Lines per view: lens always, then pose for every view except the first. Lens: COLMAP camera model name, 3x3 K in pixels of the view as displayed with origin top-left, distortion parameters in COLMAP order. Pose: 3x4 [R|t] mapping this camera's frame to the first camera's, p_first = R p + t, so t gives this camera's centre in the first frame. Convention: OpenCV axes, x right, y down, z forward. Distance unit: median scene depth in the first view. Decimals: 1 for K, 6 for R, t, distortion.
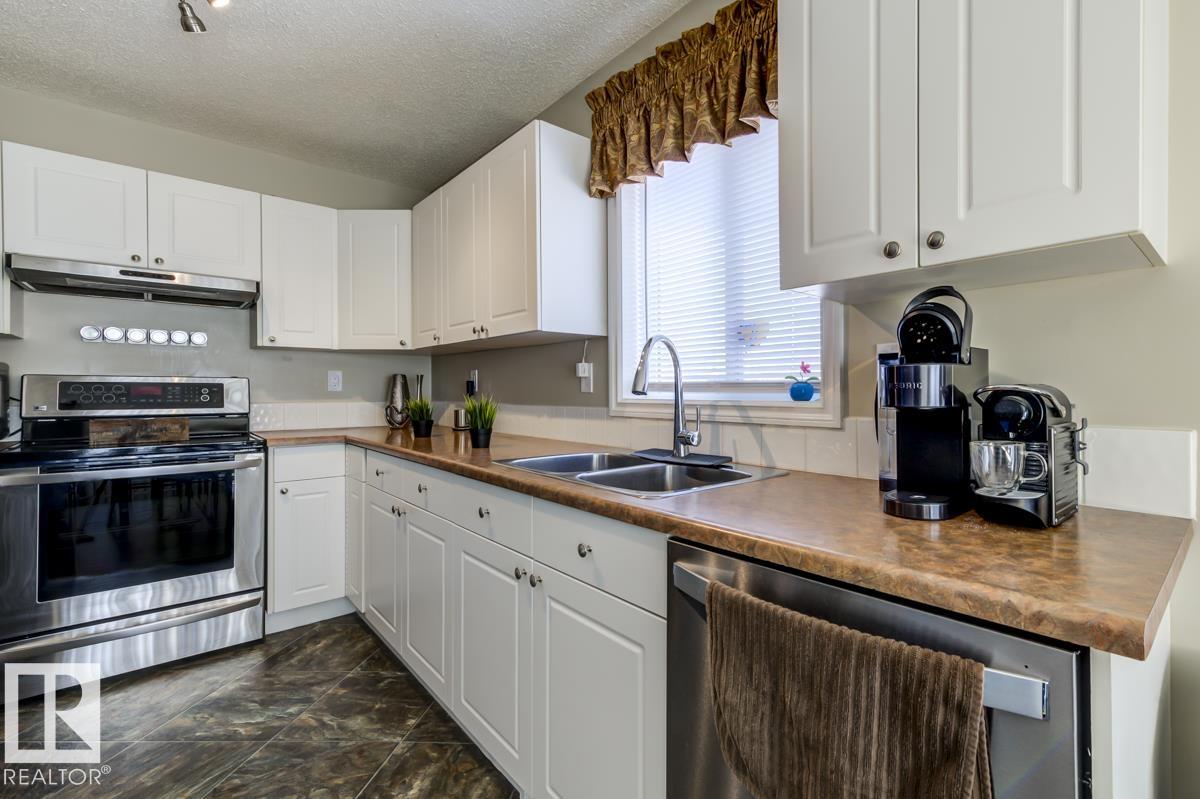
lens RADIAL K [[536.1, 0, 641.7], [0, 536.1, 393.6], [0, 0, 1]] dist [0.021718, -0.000009]
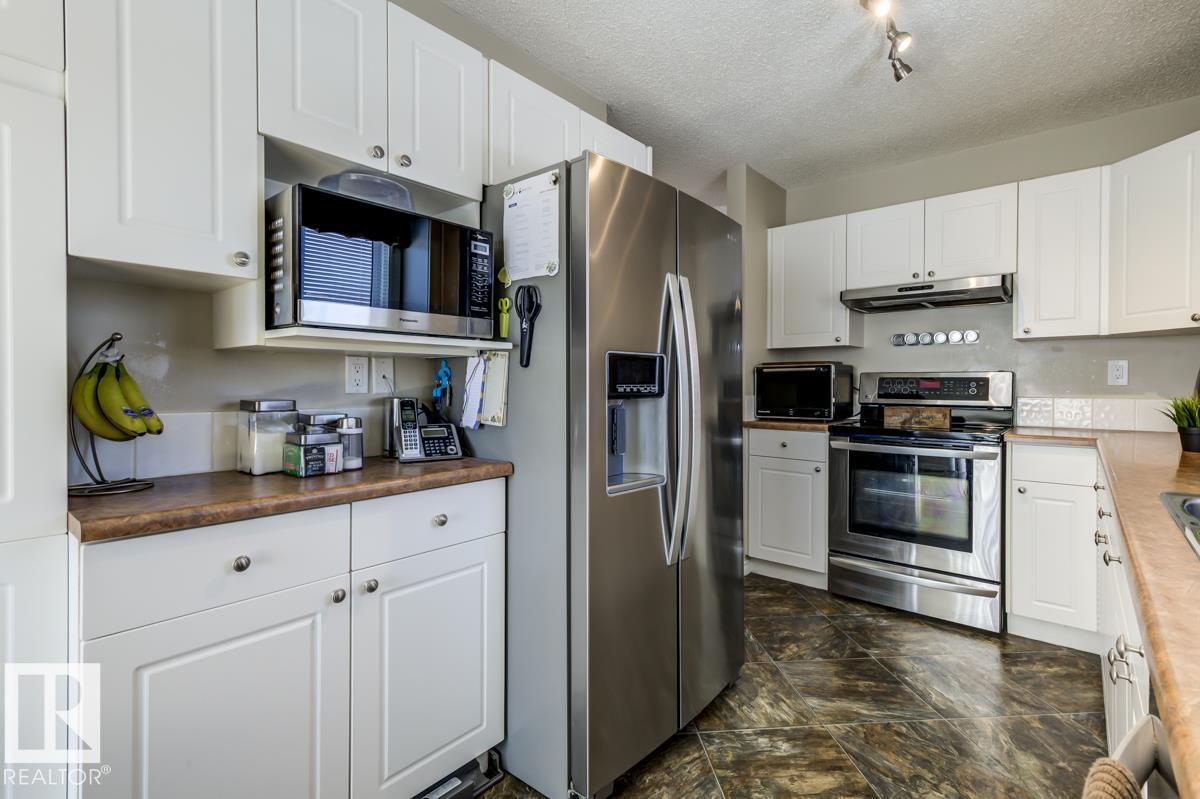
lens RADIAL K [[557.2, 0, 626.8], [0, 557.2, 390.2], [0, 0, 1]] dist [0.004746, 0.000578]
pose [[0.162563, 0.011096, -0.986636, 0.196016], [-0.007213, 0.999923, 0.010057, 0.000046], [0.986672, 0.005481, 0.162631, 0.161235]]
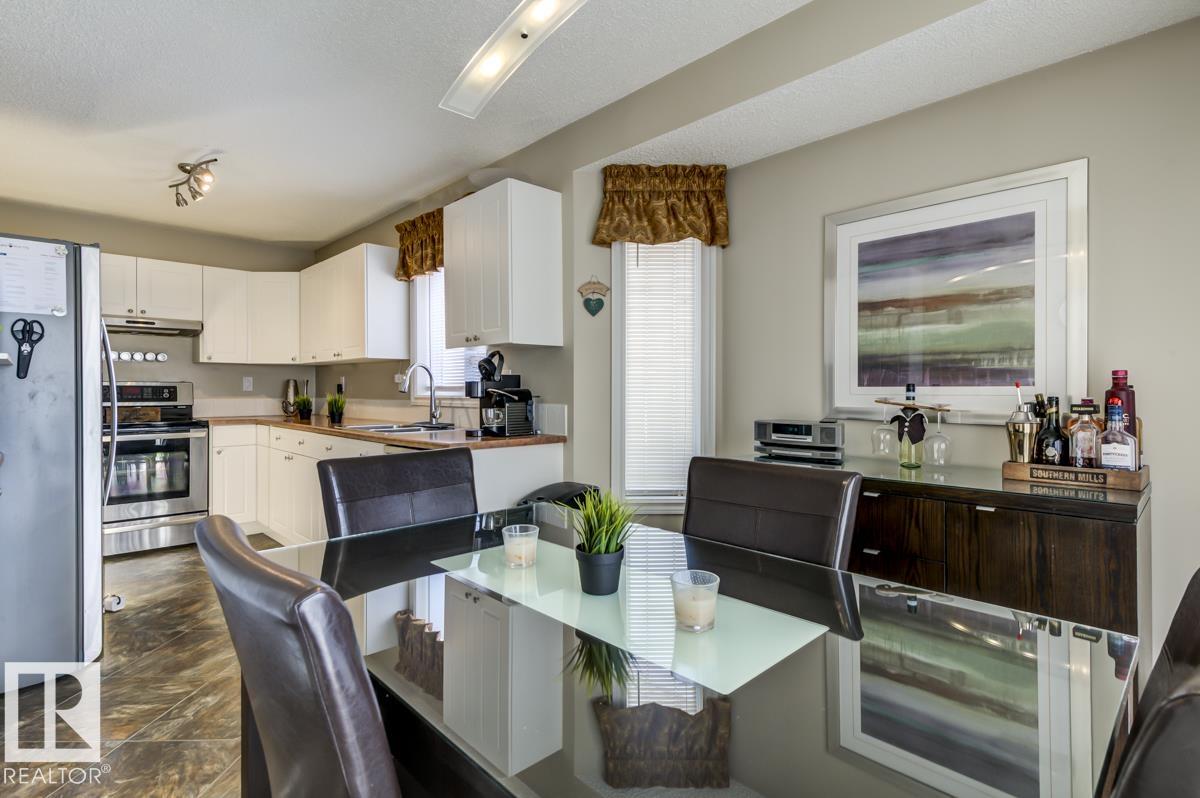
lens RADIAL K [[593.3, 0, 600.0], [0, 593.3, 399.0], [0, 0, 1]] dist [-0.002550, -0.000512]
pose [[0.999180, 0.000064, 0.040499, 0.419808], [-0.000406, 0.999964, 0.008430, 0.004339], [-0.040497, -0.008439, 0.999144, -0.842387]]
